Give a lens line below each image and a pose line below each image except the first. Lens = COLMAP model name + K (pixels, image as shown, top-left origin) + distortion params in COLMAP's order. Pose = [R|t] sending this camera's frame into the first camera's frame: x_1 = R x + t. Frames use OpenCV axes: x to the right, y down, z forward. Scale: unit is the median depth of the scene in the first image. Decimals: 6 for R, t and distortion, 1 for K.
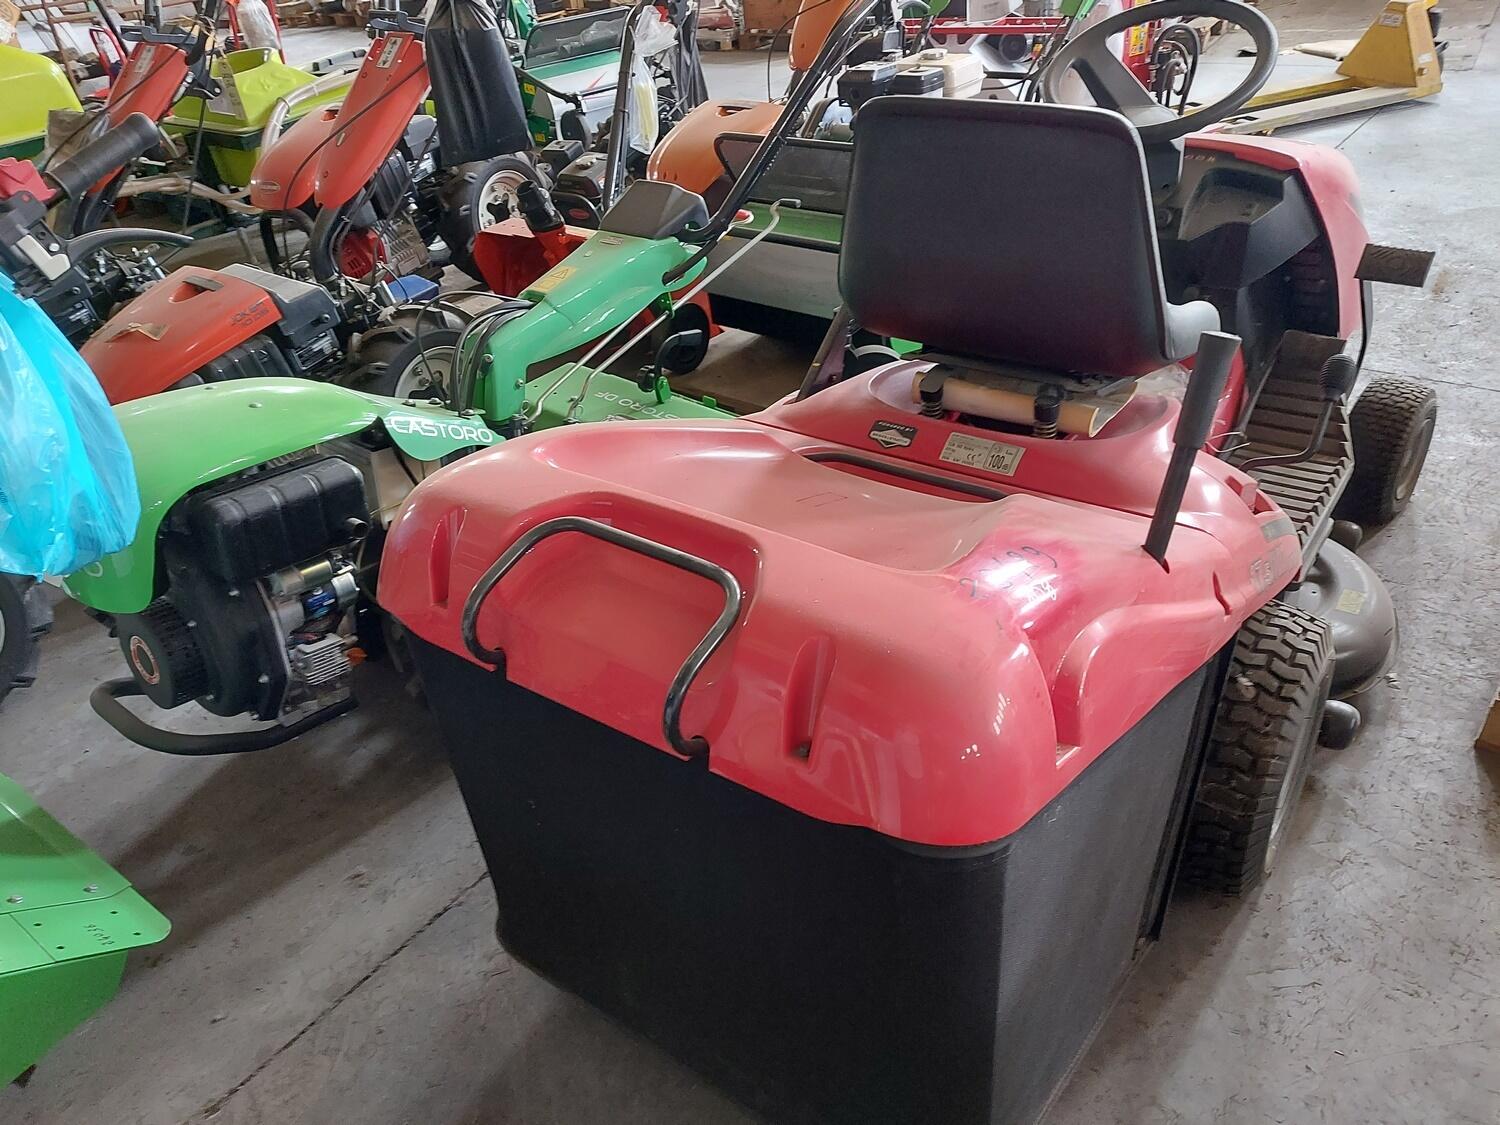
lens RADIAL K [[1099.6, 0, 755.7], [0, 1099.6, 582.1], [0, 0, 1]] dist [0.058794, -0.081042]
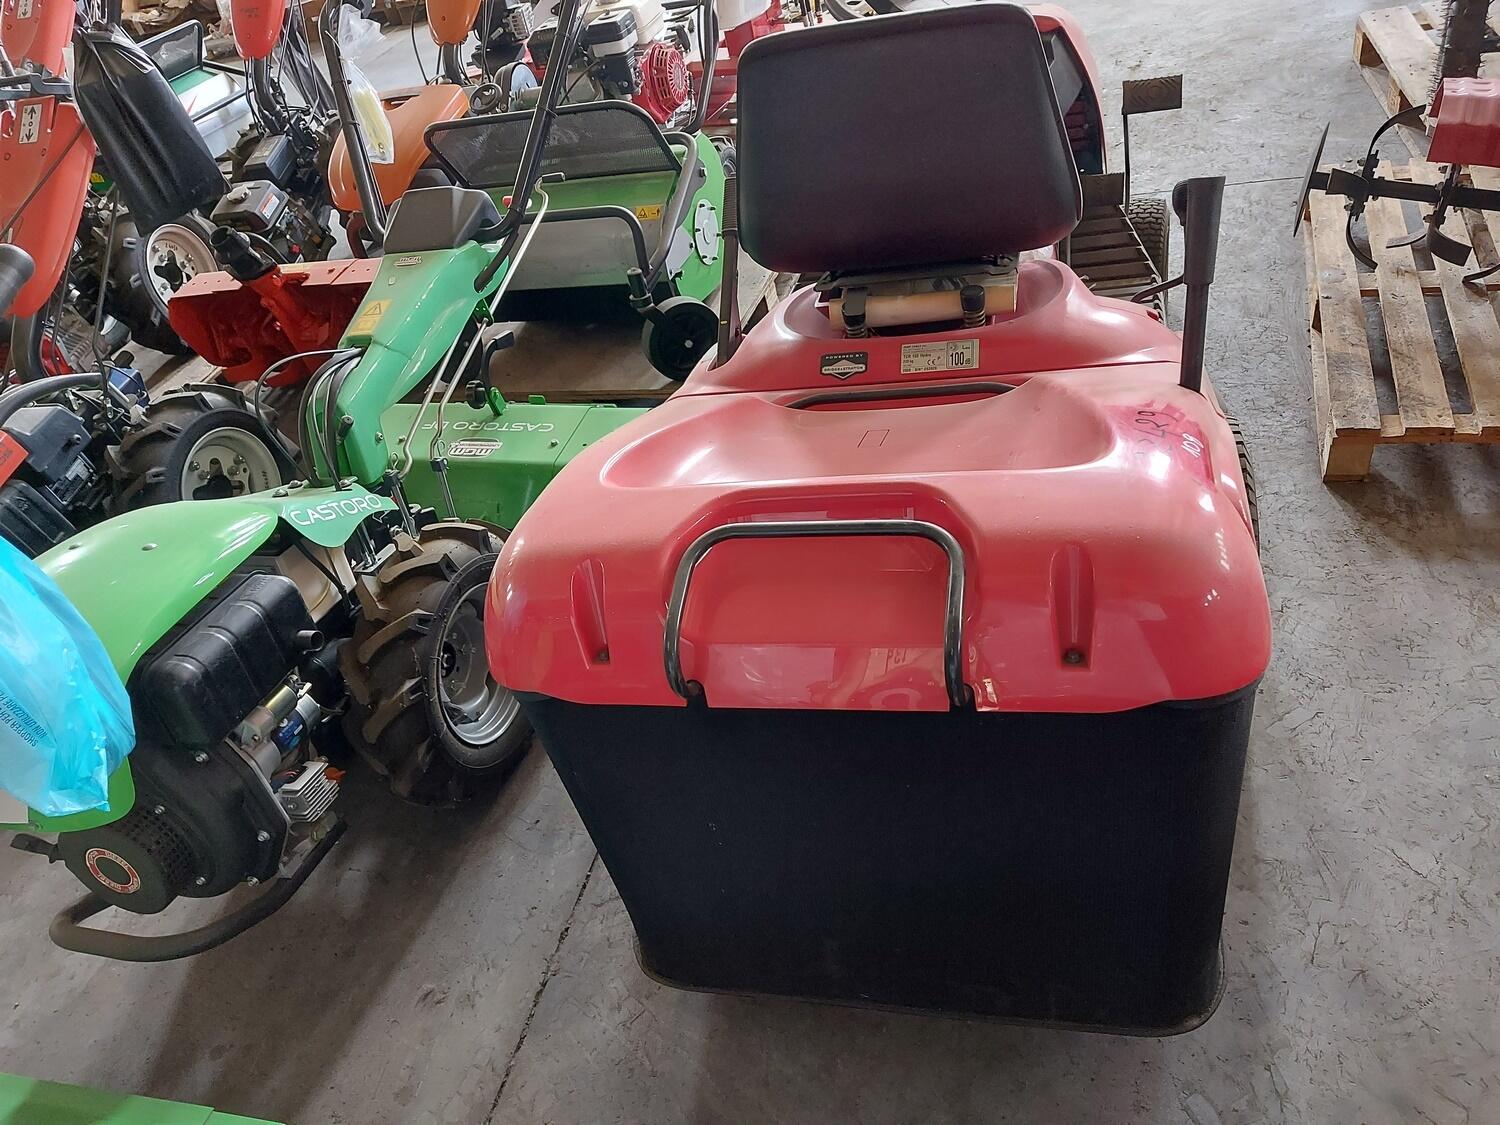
lens RADIAL K [[1099.6, 0, 755.7], [0, 1099.6, 582.1], [0, 0, 1]] dist [0.058794, -0.081042]
pose [[0.905662, -0.337169, 0.257086, -0.222915], [0.325827, 0.941430, 0.086868, -0.047656], [-0.271318, 0.005092, 0.962476, 0.033465]]
